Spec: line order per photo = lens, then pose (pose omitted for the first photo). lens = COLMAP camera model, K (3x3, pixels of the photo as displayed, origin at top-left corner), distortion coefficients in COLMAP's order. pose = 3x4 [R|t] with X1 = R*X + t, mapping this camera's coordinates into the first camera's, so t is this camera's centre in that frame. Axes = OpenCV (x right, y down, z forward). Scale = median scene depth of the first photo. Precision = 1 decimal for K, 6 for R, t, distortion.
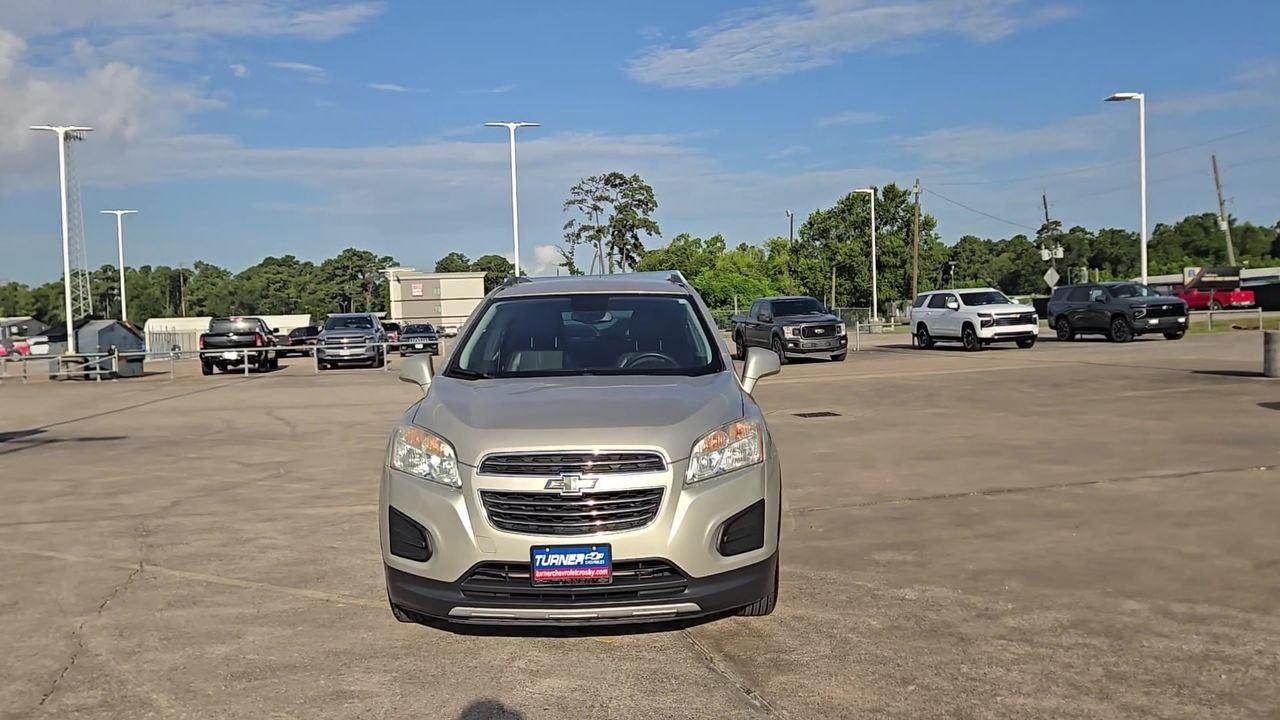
lens RADIAL K [[1070.5, 0, 636.2], [0, 1070.5, 357.1], [0, 0, 1]] dist [0.017343, 0.000934]
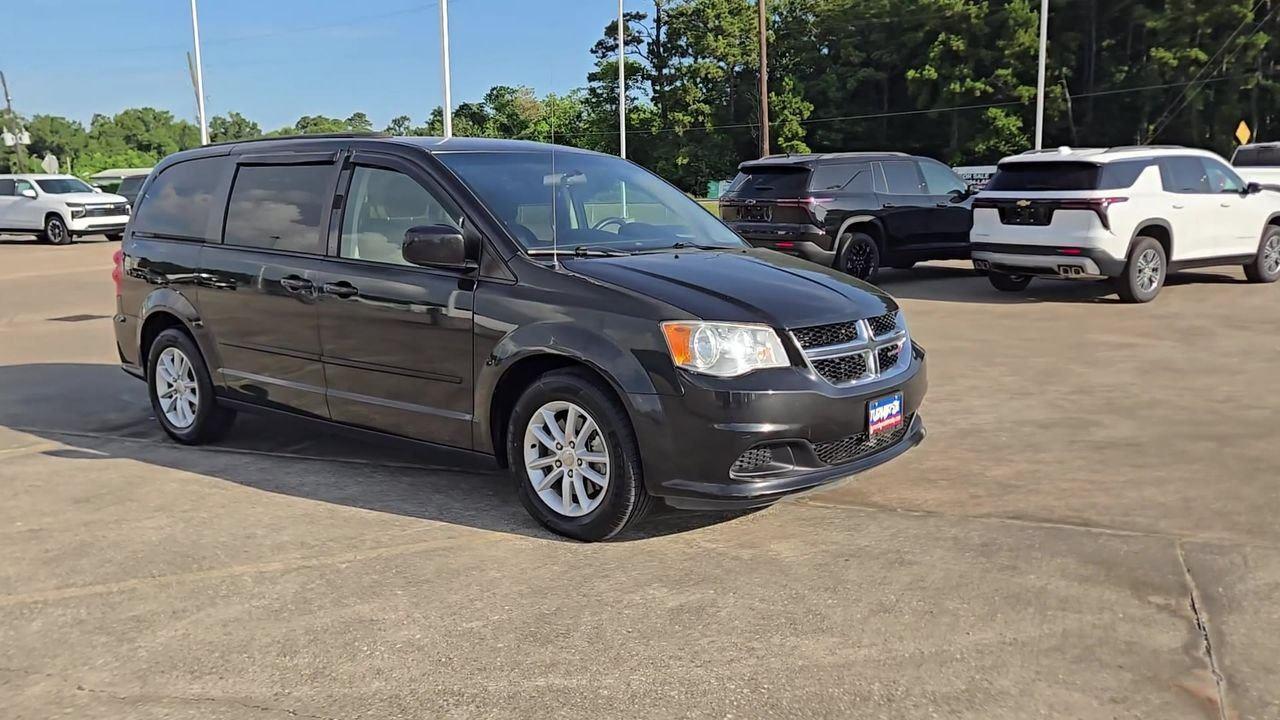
lens RADIAL K [[1070.5, 0, 634.0], [0, 1070.5, 360.4], [0, 0, 1]] dist [0.017343, 0.000934]
pose [[0.606674, -0.099183, 0.788739, -0.131740], [0.019209, 0.993725, 0.110185, 0.000725], [-0.794719, -0.051696, 0.604772, 0.066694]]
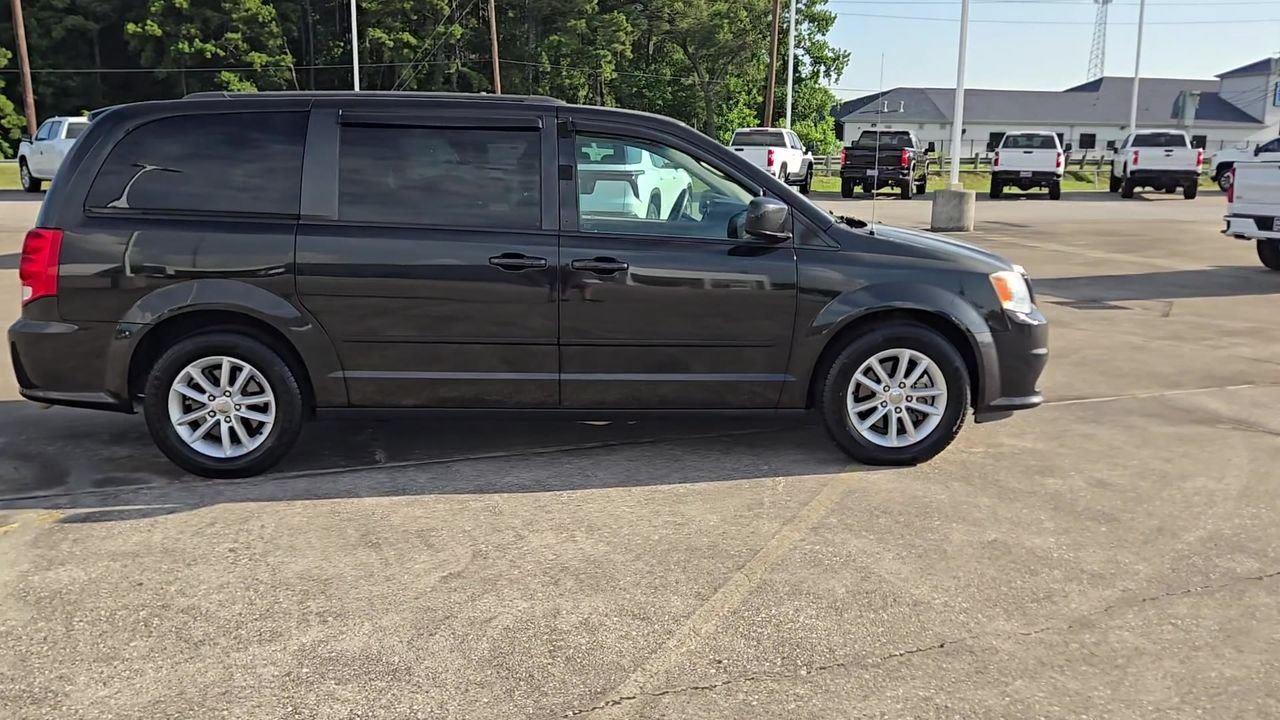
lens RADIAL K [[1070.5, 0, 632.9], [0, 1070.5, 355.0], [0, 0, 1]] dist [0.017343, 0.000934]
pose [[-0.086800, -0.150398, 0.984808, -0.185386], [0.025524, 0.987878, 0.153117, -0.003725], [-0.995899, 0.038427, -0.081909, 0.215264]]
